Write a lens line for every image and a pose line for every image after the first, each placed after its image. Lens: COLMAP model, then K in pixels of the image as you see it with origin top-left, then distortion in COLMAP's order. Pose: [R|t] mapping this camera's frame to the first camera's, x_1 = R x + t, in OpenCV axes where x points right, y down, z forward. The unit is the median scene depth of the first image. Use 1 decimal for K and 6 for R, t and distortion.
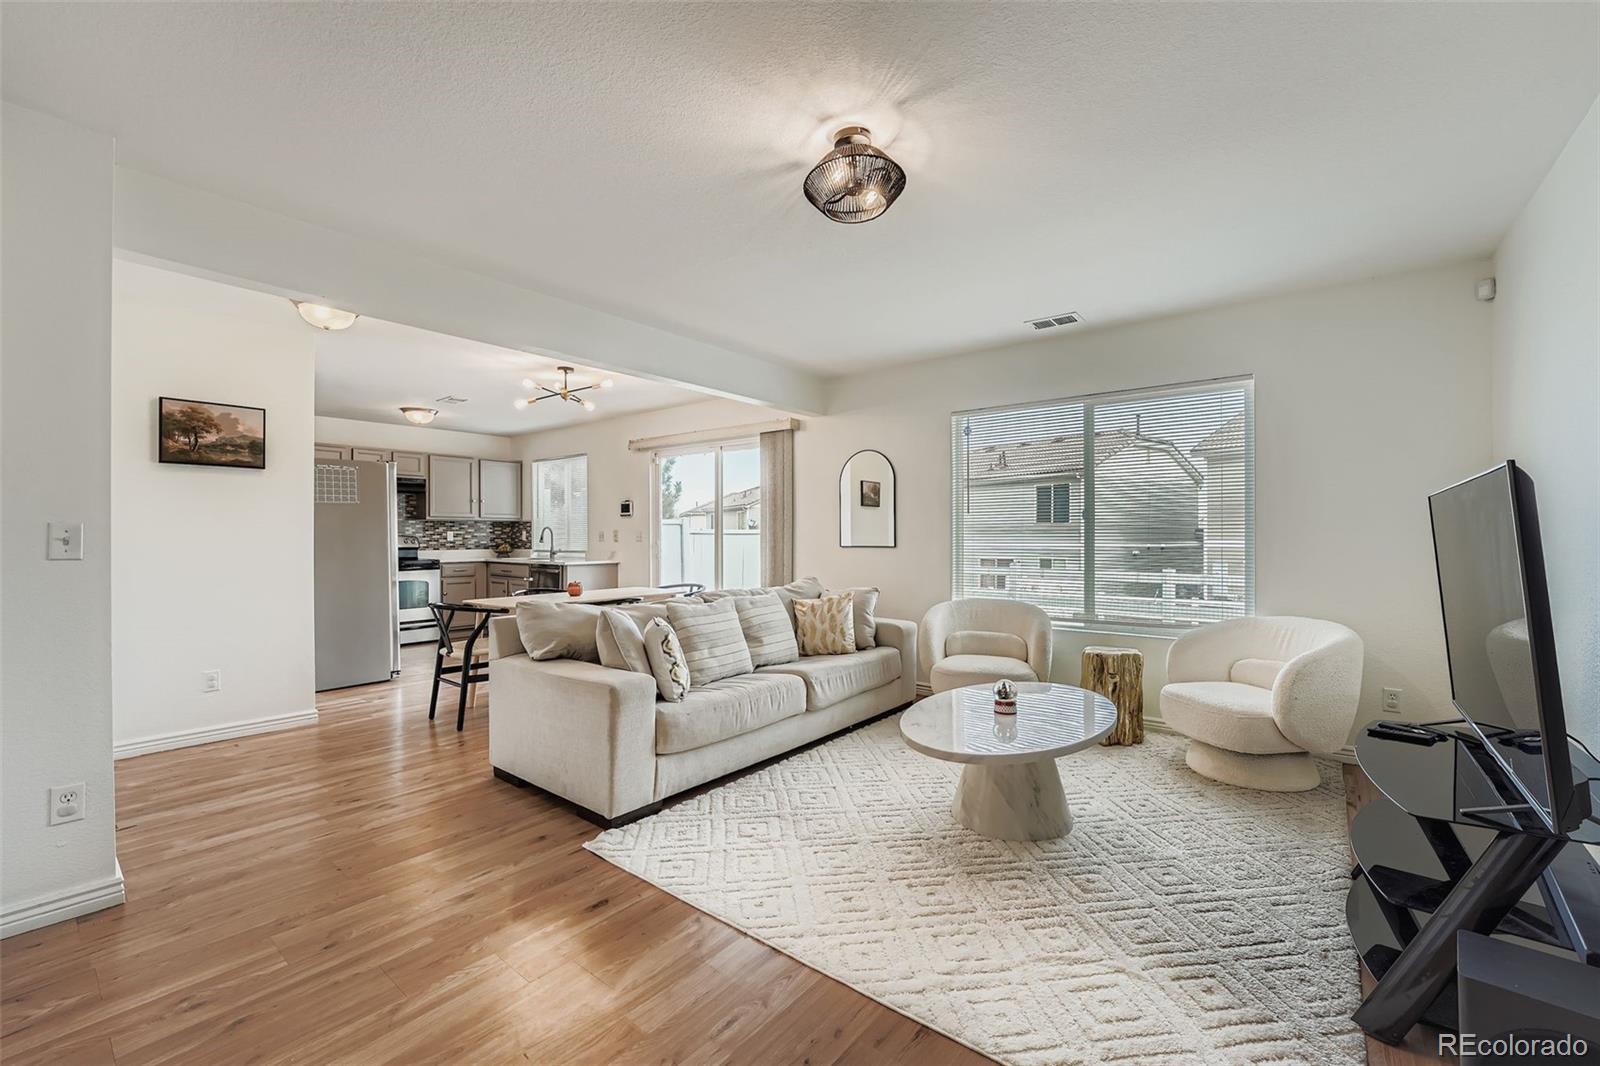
lens RADIAL K [[645.0, 0, 798.0], [0, 645.0, 536.4], [0, 0, 1]] dist [-0.010563, -0.000082]
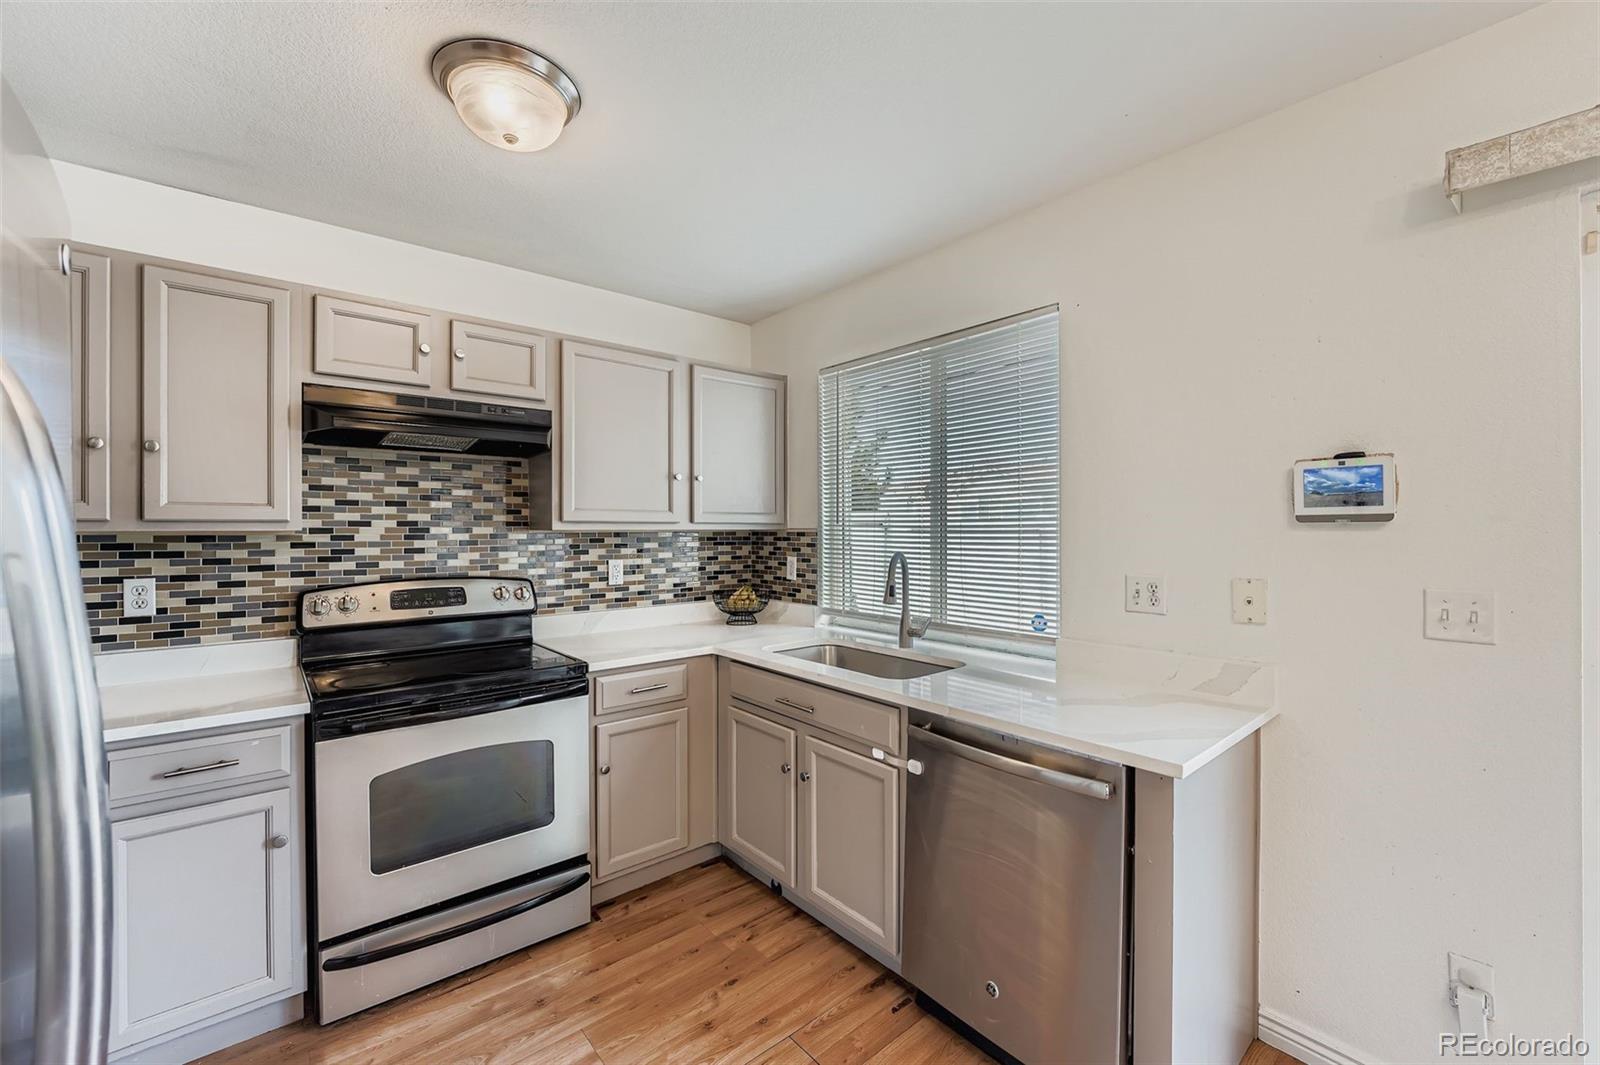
lens RADIAL K [[645.0, 0, 797.9], [0, 645.0, 528.8], [0, 0, 1]] dist [-0.010563, -0.000082]
pose [[0.979358, -0.001412, -0.202130, -0.359685], [0.001069, 0.999998, -0.001808, -0.025071], [0.202132, 0.001555, 0.979357, 0.650769]]
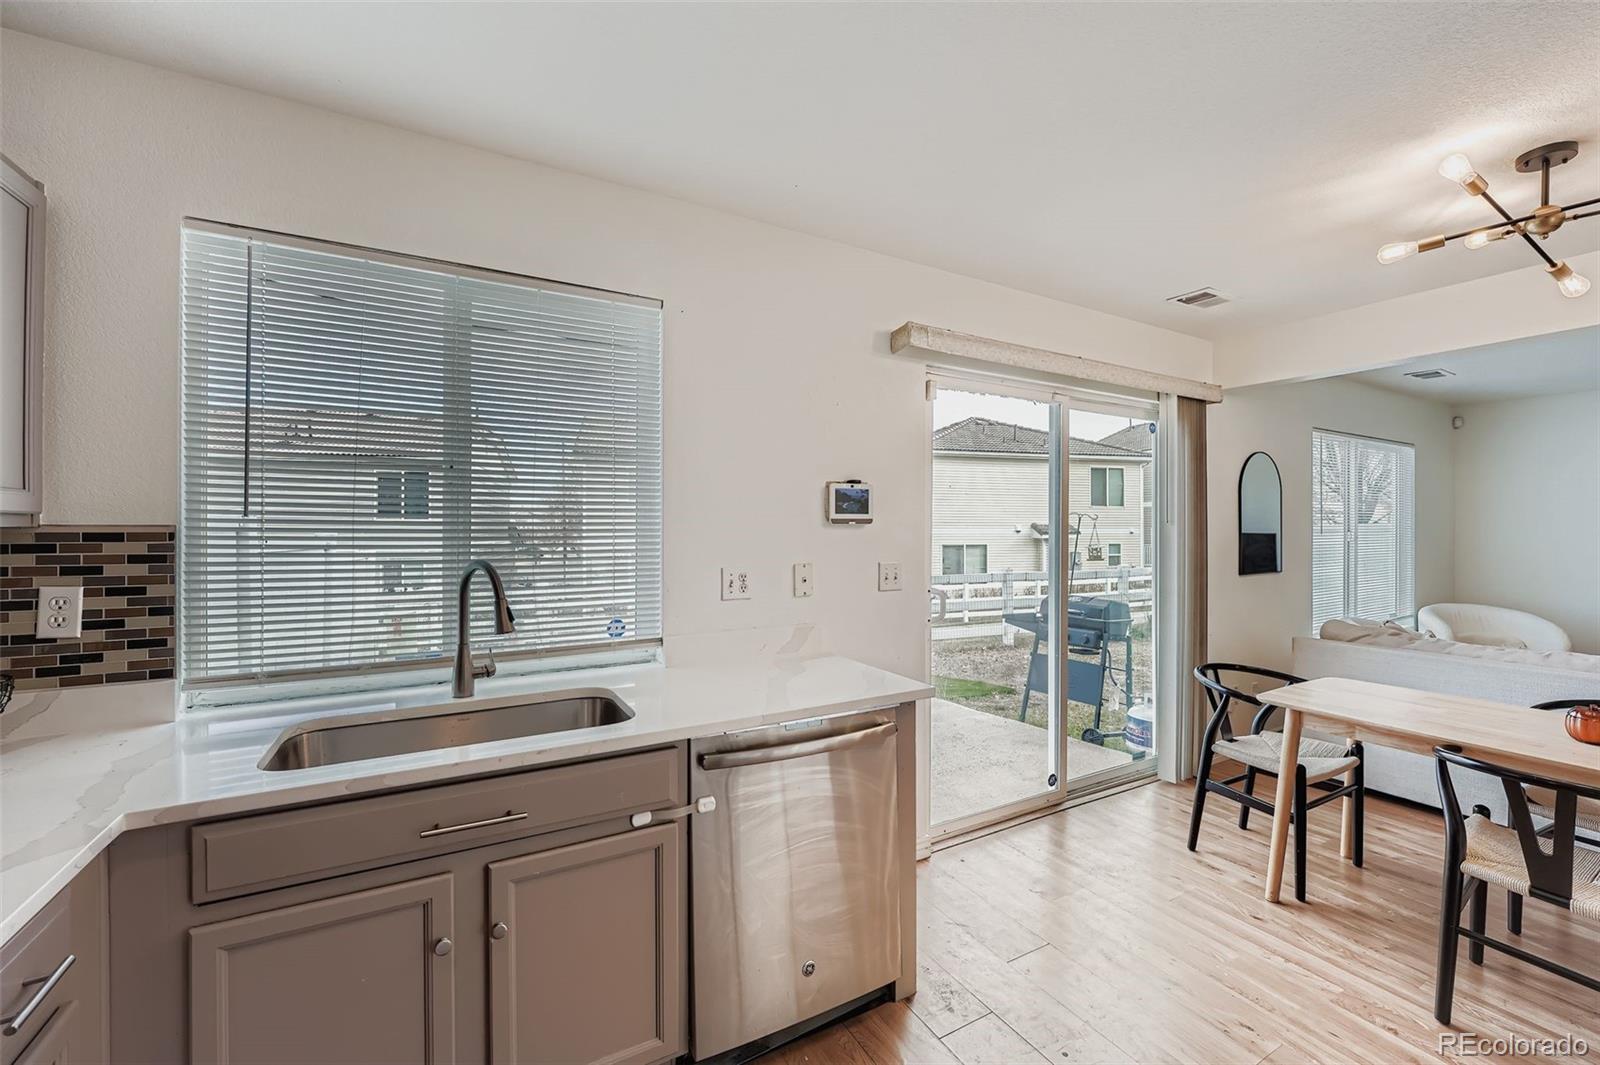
lens RADIAL K [[645.0, 0, 803.0], [0, 645.0, 534.1], [0, 0, 1]] dist [-0.010563, -0.000082]
pose [[0.370343, -0.003564, 0.928888, -0.535114], [0.003302, 0.999991, 0.002520, -0.023094], [-0.928889, 0.002134, 0.370352, 0.783556]]
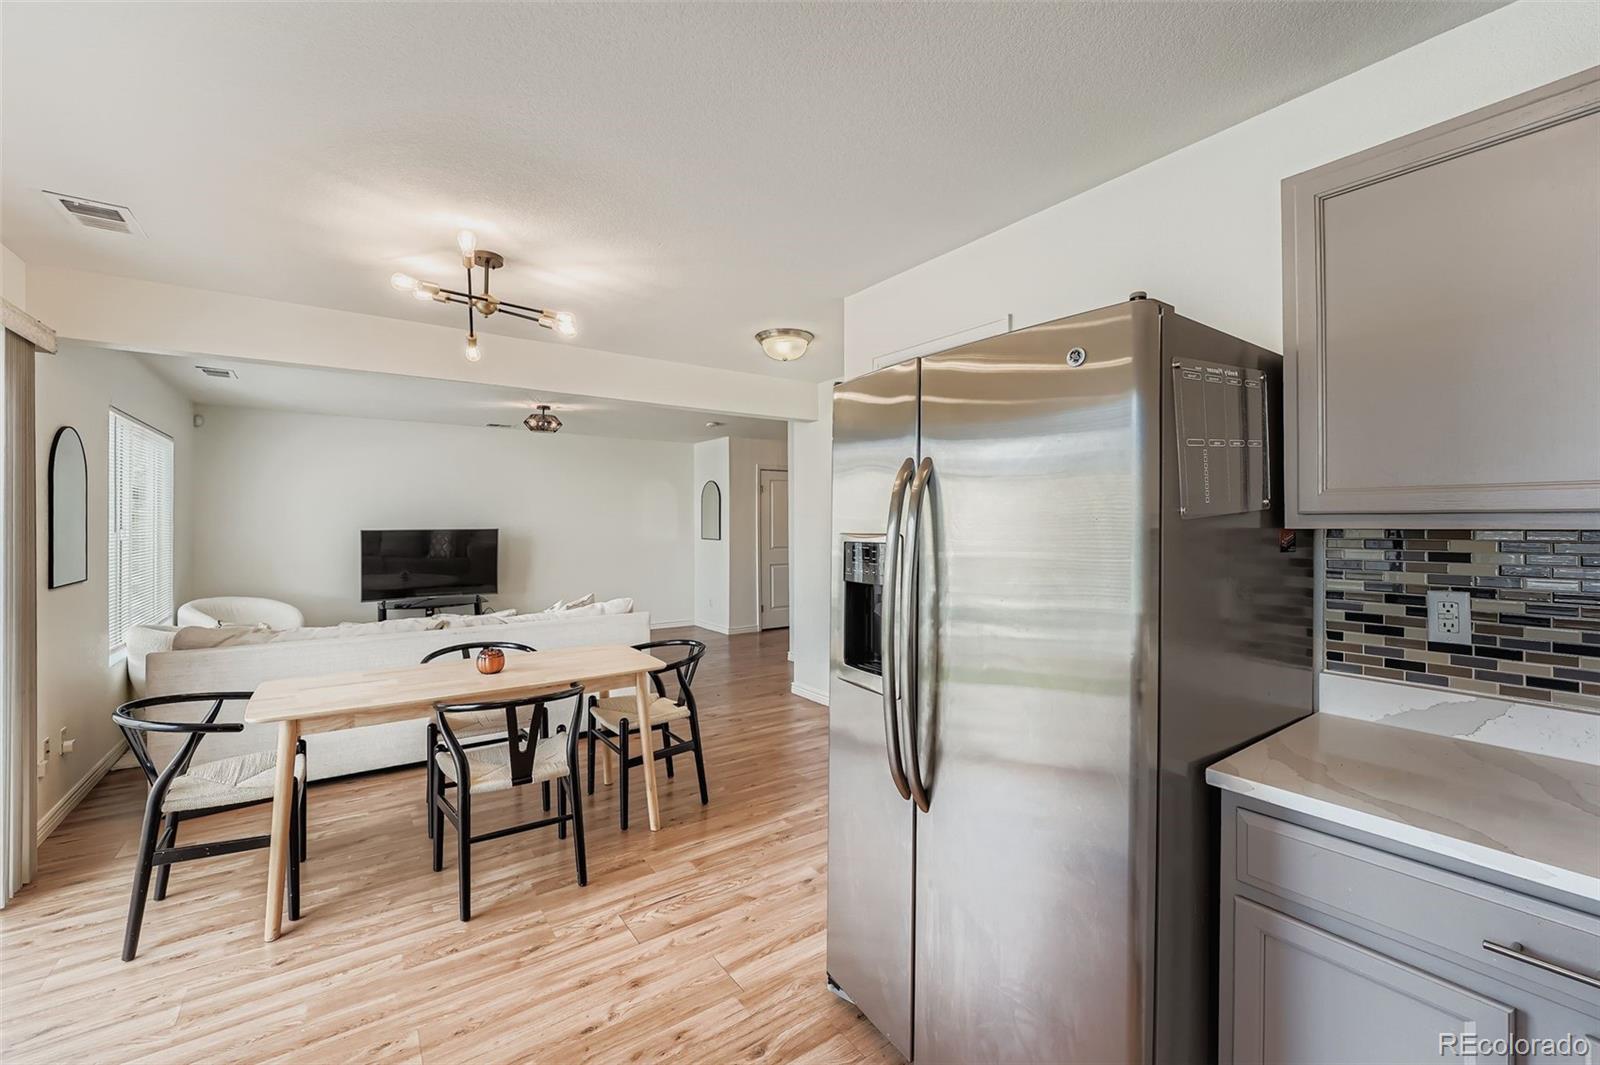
lens RADIAL K [[645.0, 0, 815.5], [0, 645.0, 523.2], [0, 0, 1]] dist [-0.010563, -0.000082]
pose [[-0.962663, 0.006992, 0.270614, -0.473361], [0.008037, 0.999964, 0.002753, -0.024066], [-0.270584, 0.004826, -0.962684, 0.881323]]
